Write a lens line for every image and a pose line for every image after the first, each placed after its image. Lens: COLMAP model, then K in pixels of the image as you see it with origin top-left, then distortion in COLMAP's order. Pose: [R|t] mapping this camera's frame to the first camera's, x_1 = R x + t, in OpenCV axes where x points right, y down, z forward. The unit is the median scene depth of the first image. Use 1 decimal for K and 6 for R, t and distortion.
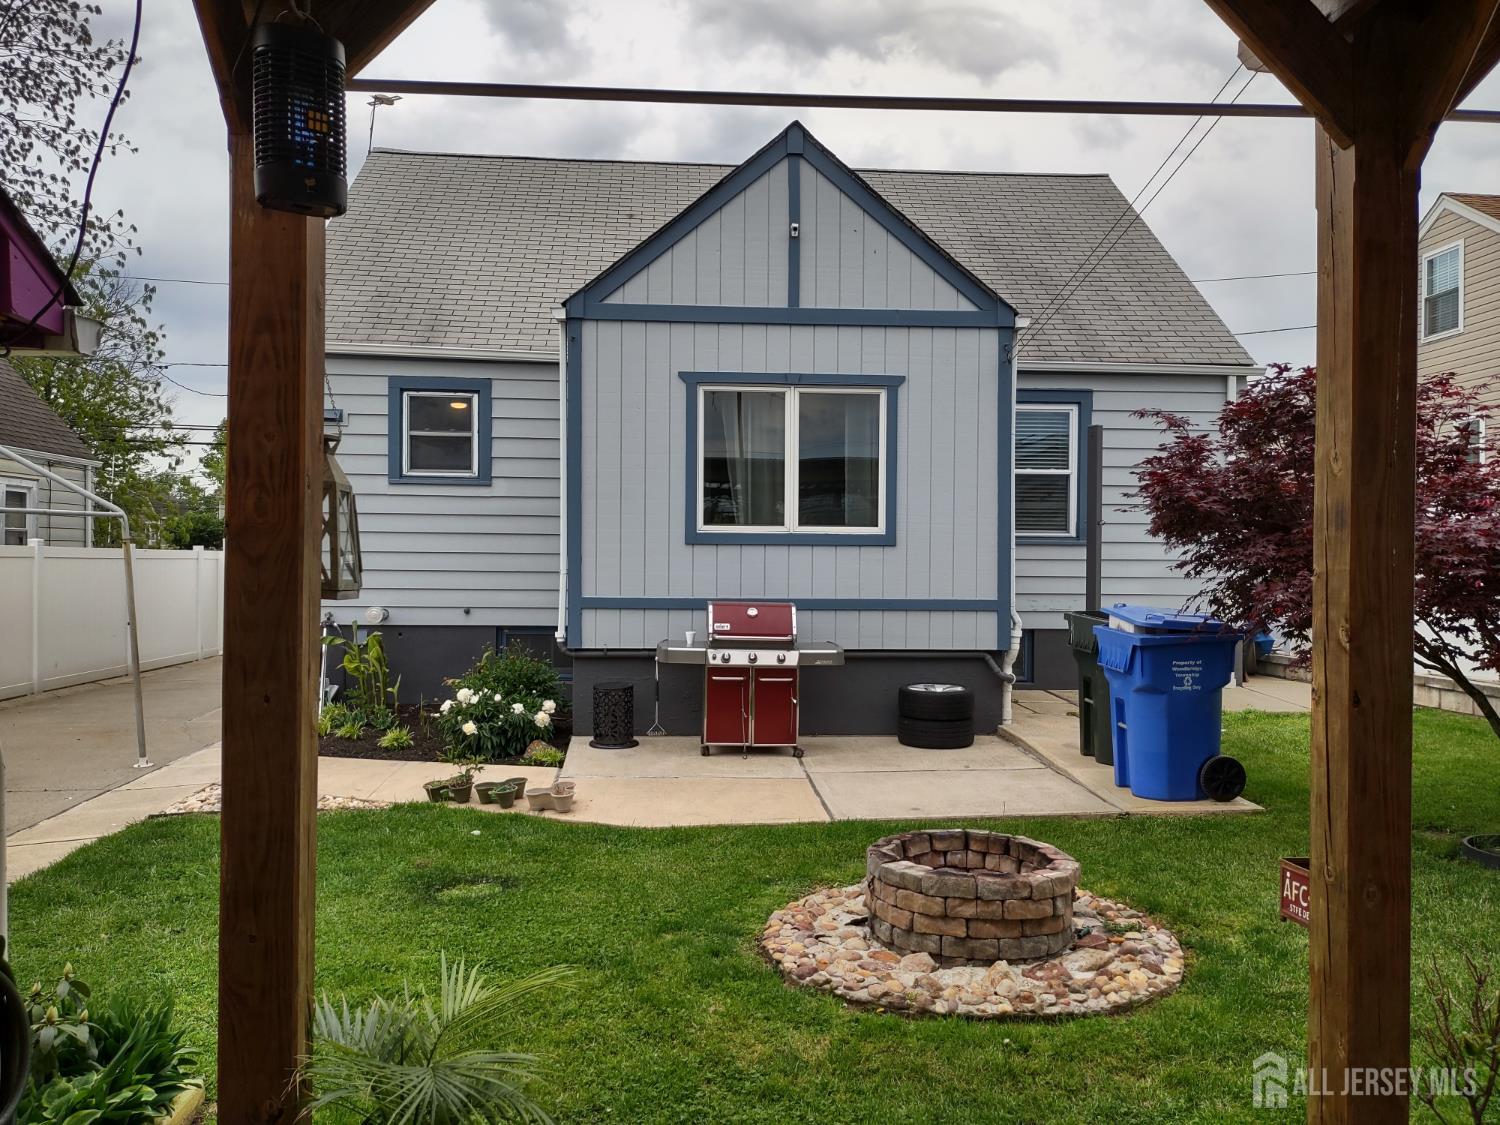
lens RADIAL K [[1127.9, 0, 750.3], [0, 1127.9, 565.2], [0, 0, 1]] dist [0.042395, -0.008889]
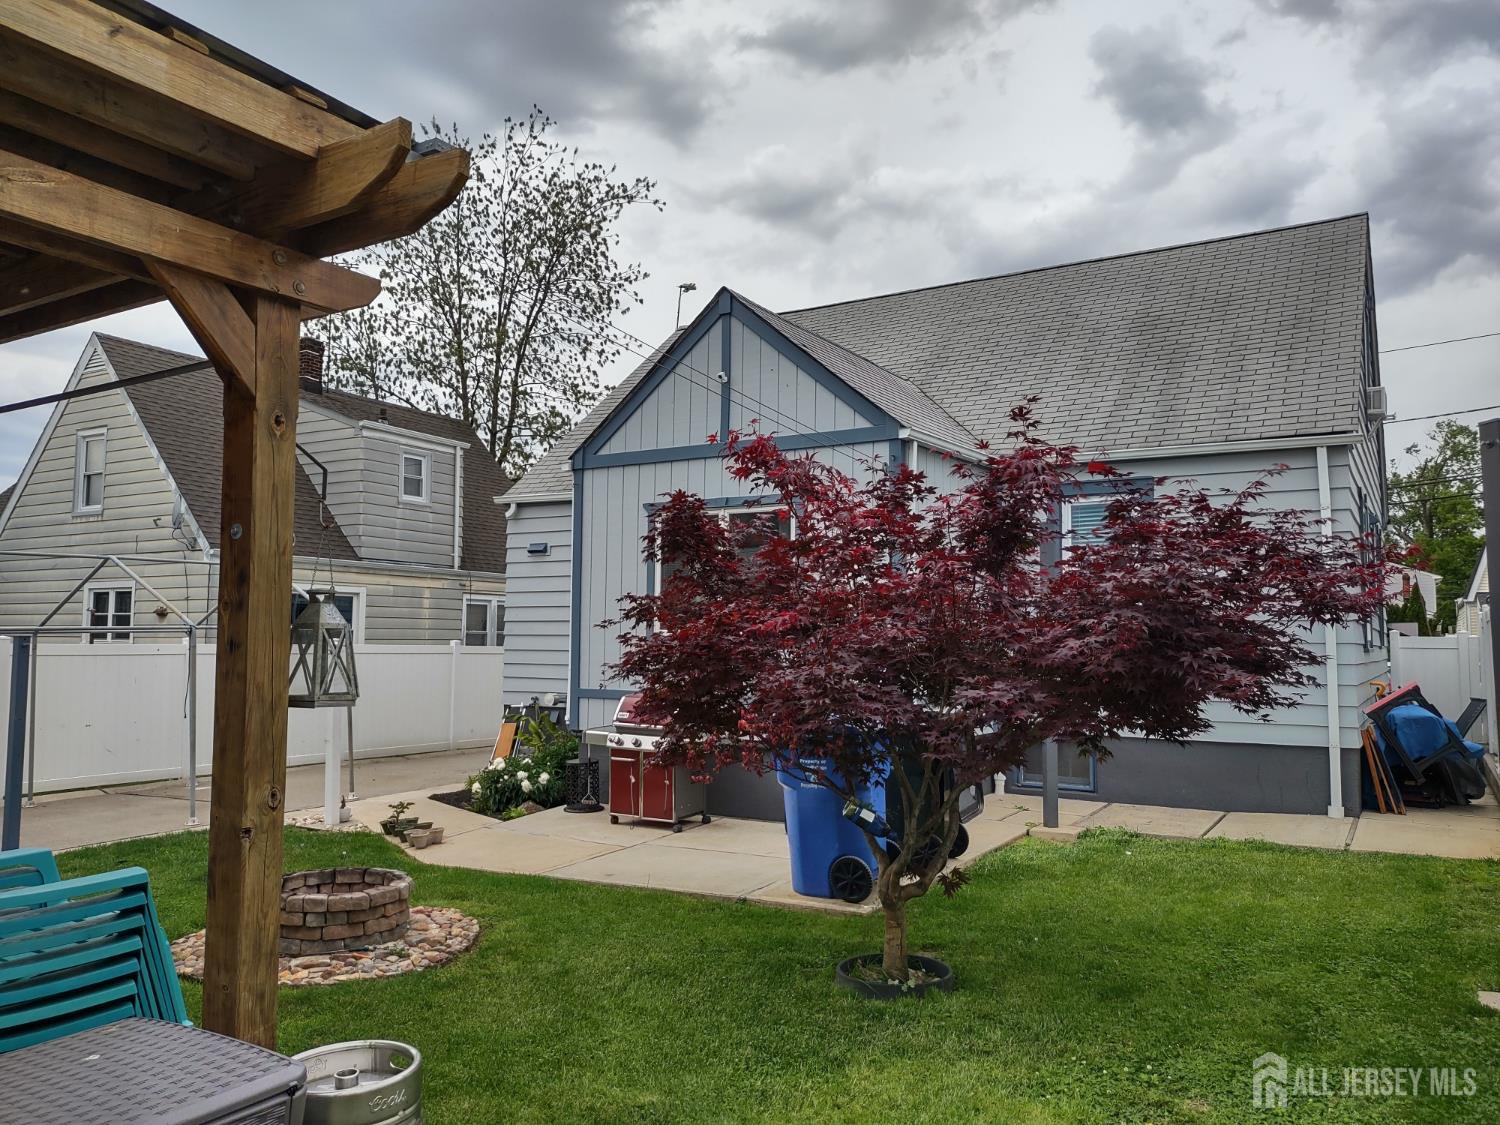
lens RADIAL K [[1127.9, 0, 742.0], [0, 1127.9, 556.3], [0, 0, 1]] dist [0.042395, -0.008889]
pose [[0.824545, -0.045543, -0.563960, 0.707861], [-0.001685, 0.996553, -0.082941, -0.013584], [0.565794, 0.069339, 0.821626, 0.059707]]
